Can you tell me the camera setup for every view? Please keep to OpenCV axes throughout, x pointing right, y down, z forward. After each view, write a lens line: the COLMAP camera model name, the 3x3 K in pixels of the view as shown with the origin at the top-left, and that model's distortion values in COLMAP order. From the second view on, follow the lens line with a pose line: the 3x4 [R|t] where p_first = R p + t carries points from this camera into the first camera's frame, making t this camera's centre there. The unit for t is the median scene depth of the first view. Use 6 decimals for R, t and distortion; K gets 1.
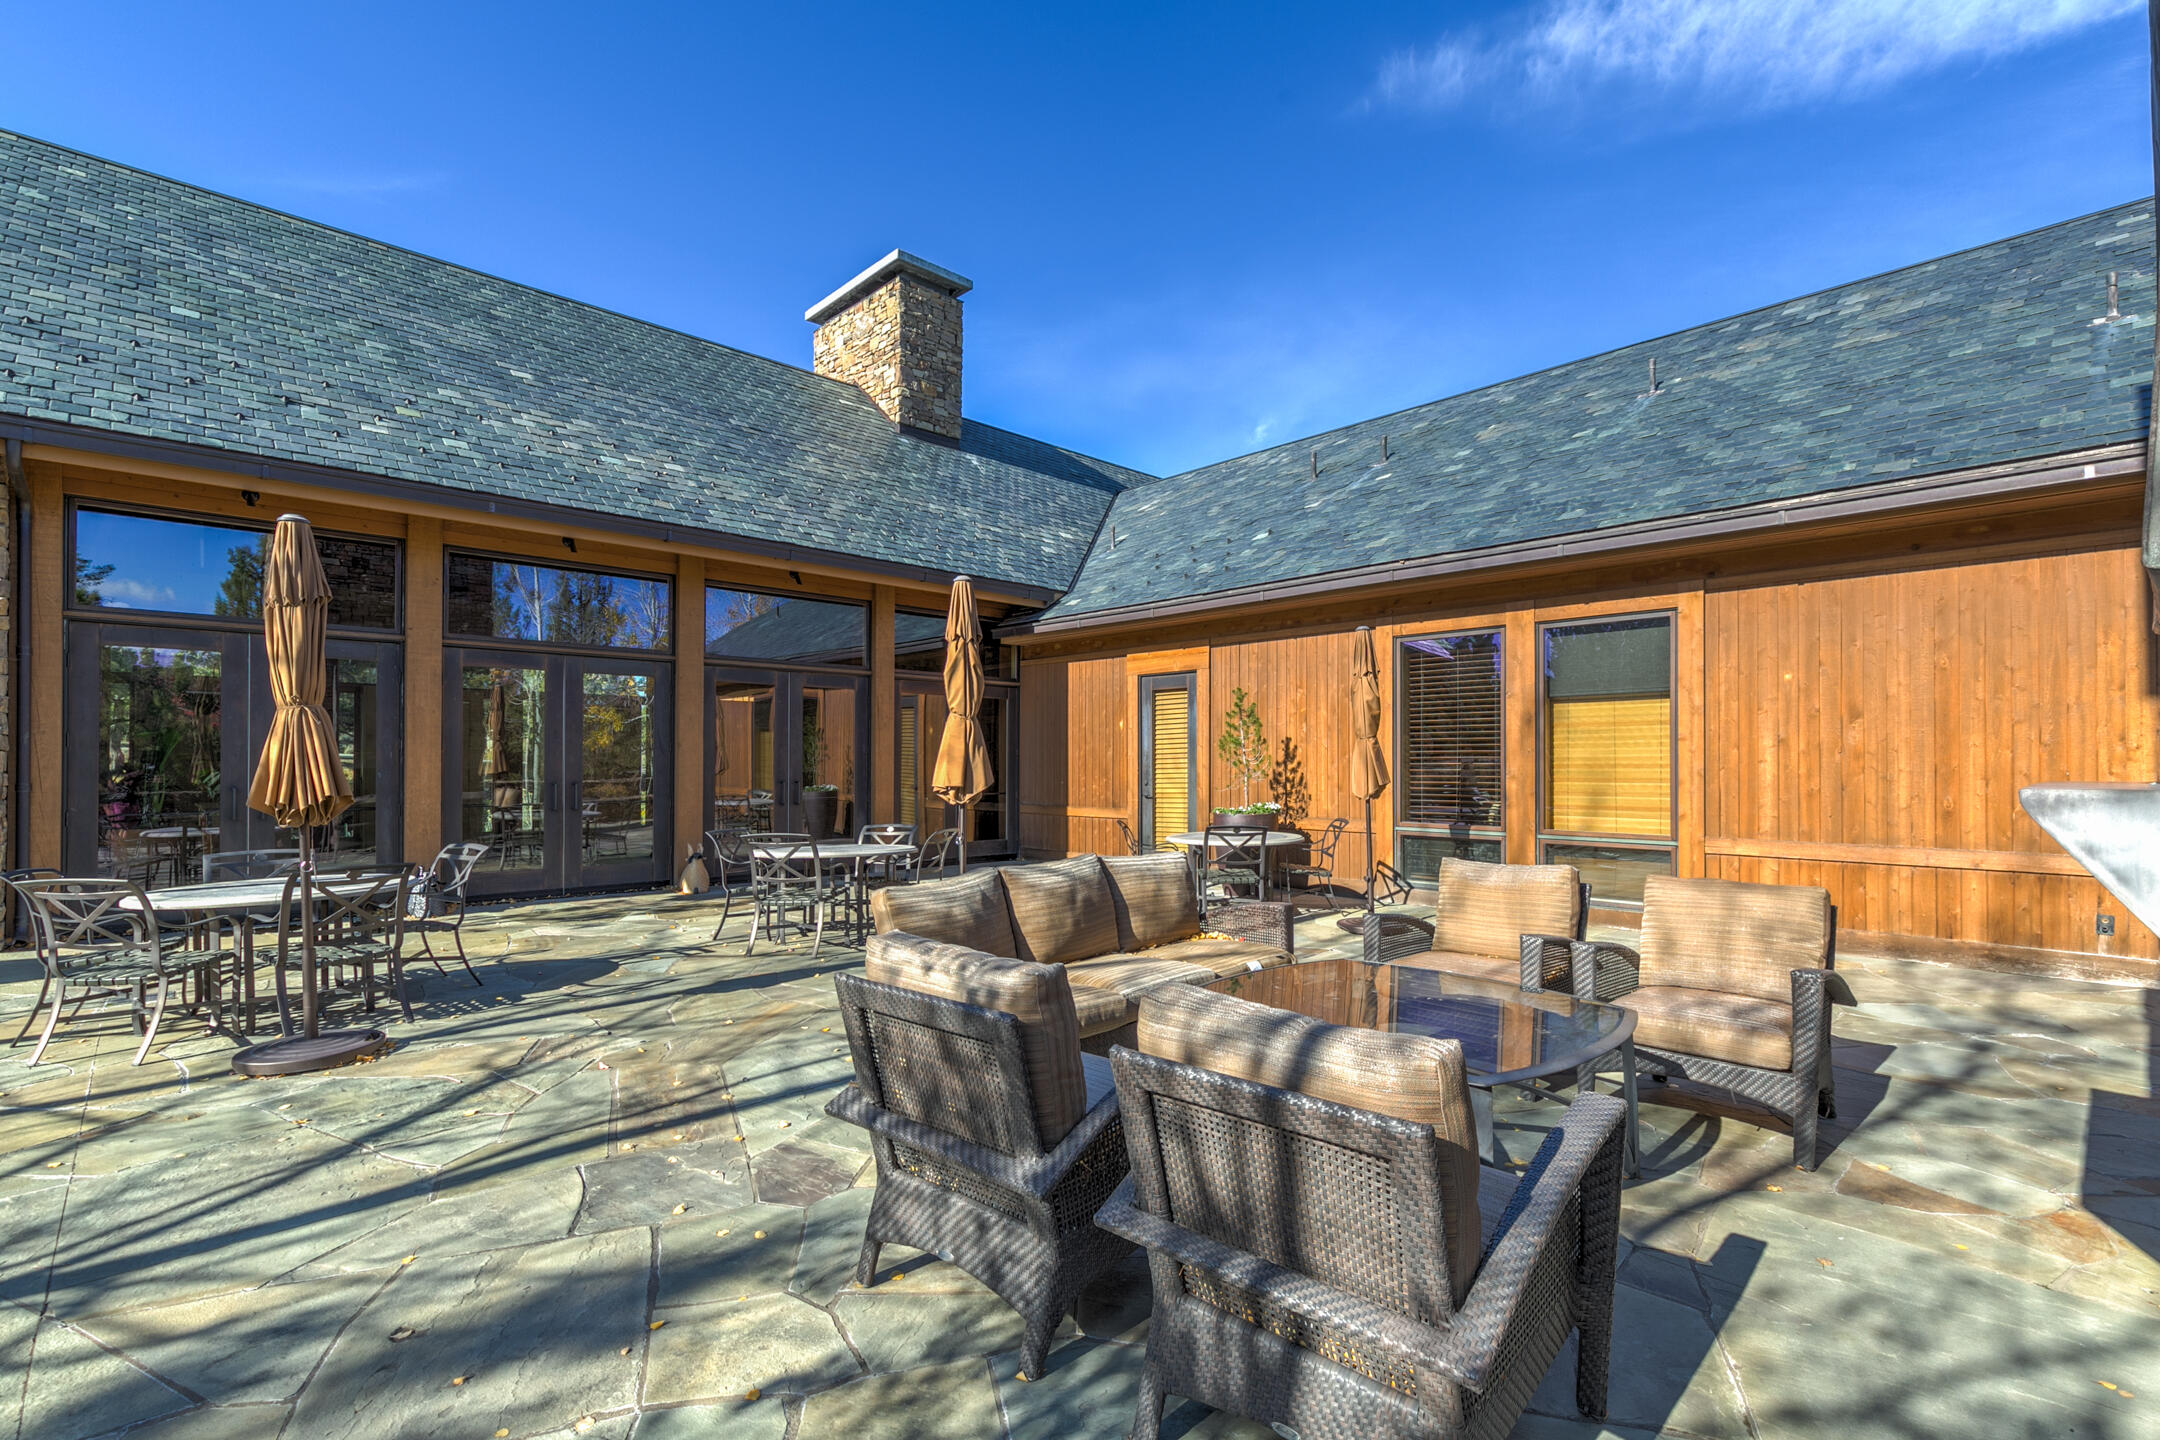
lens RADIAL K [[980.7, 0, 1085.3], [0, 980.7, 760.5], [0, 0, 1]] dist [0.002621, 0.000038]
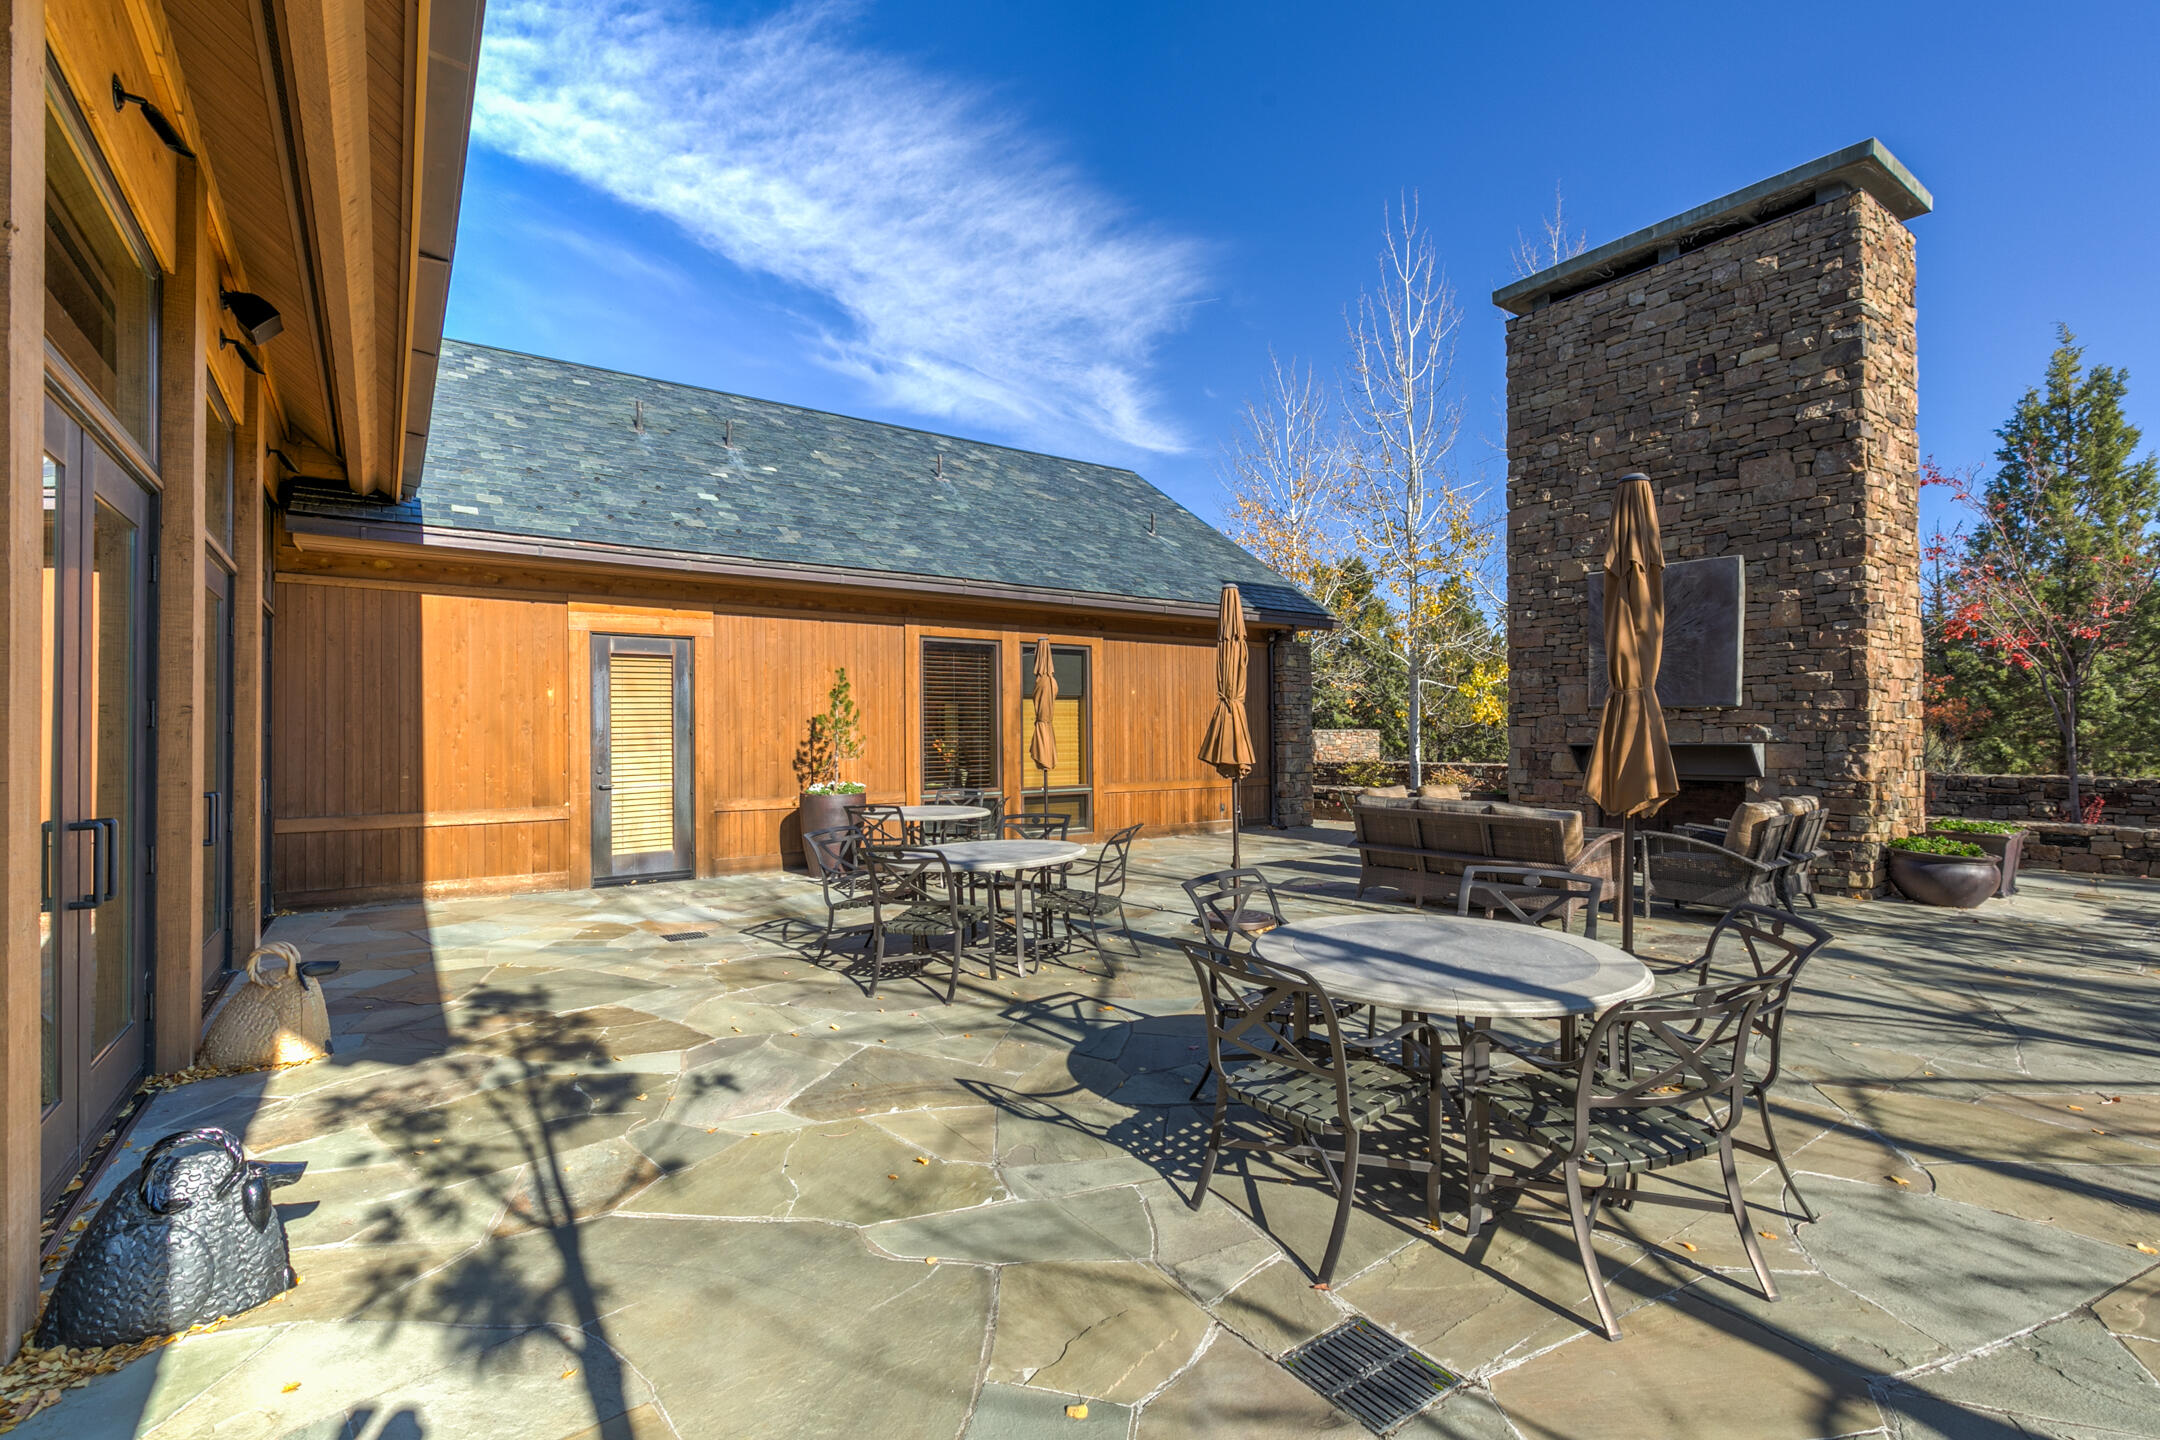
lens RADIAL K [[980.7, 0, 1080.1], [0, 980.7, 724.8], [0, 0, 1]] dist [0.002621, 0.000038]
pose [[0.147369, 0.005992, 0.989063, -0.887170], [0.000130, 0.999982, -0.006077, -0.011551], [-0.989082, 0.001024, 0.147365, 0.681535]]
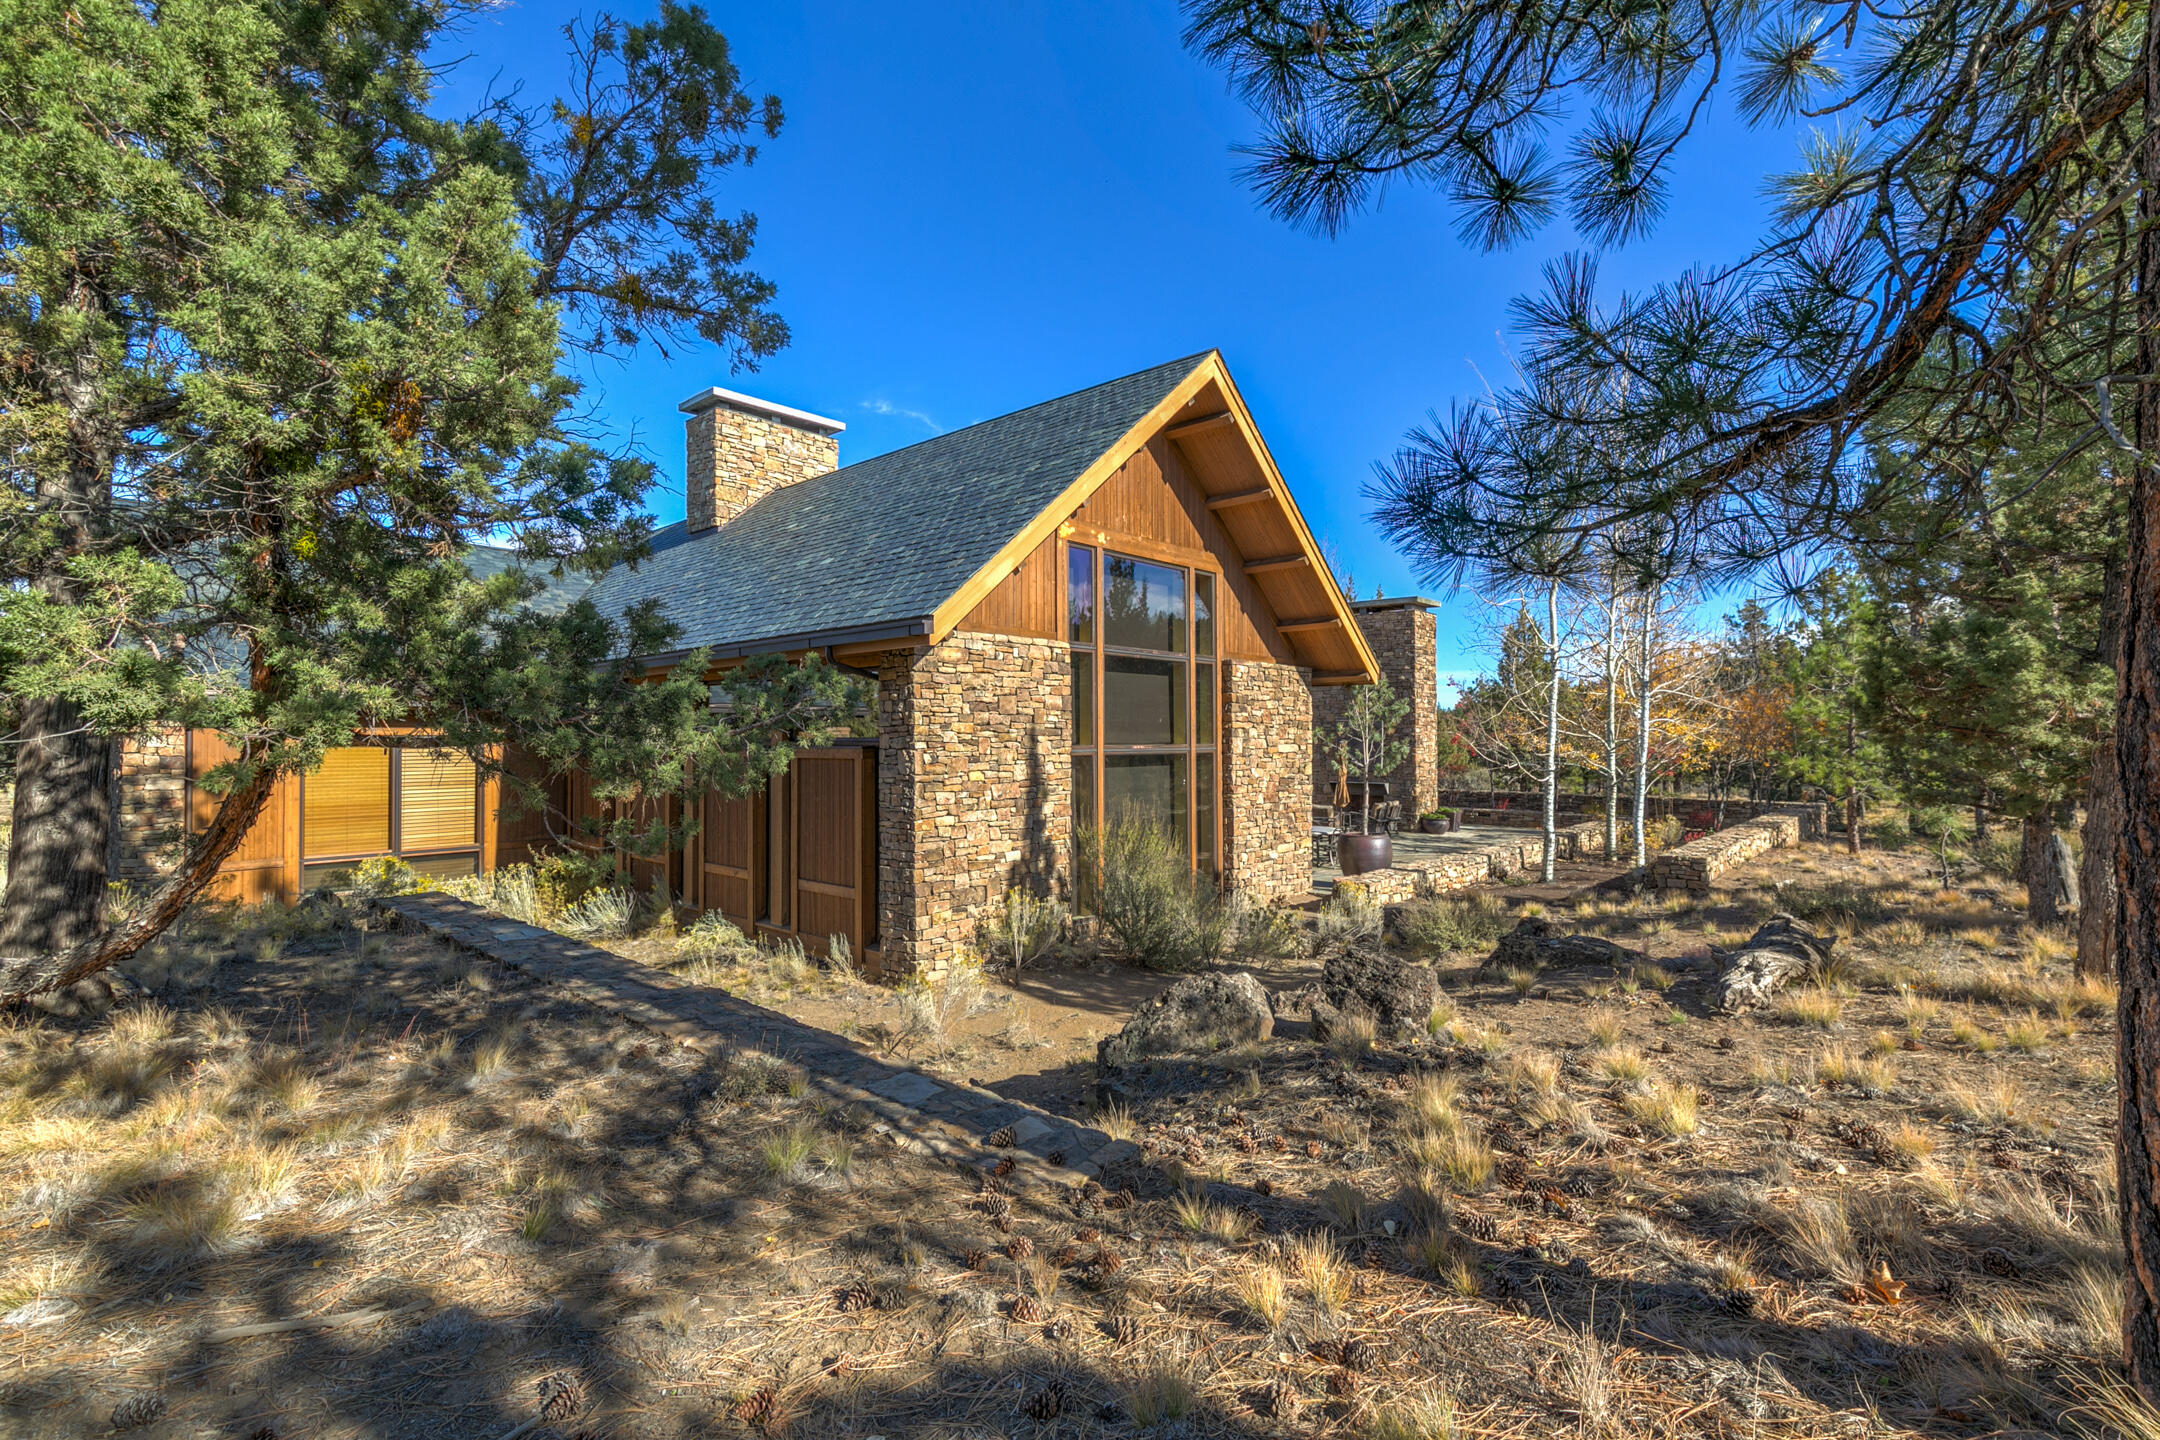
lens RADIAL K [[980.7, 0, 1080.4], [0, 980.7, 726.9], [0, 0, 1]] dist [0.002621, 0.000038]
pose [[-0.071248, 0.004320, 0.997449, -2.344335], [-0.004236, 0.999980, -0.004633, -0.123450], [-0.997450, -0.004556, -0.071229, 1.169581]]
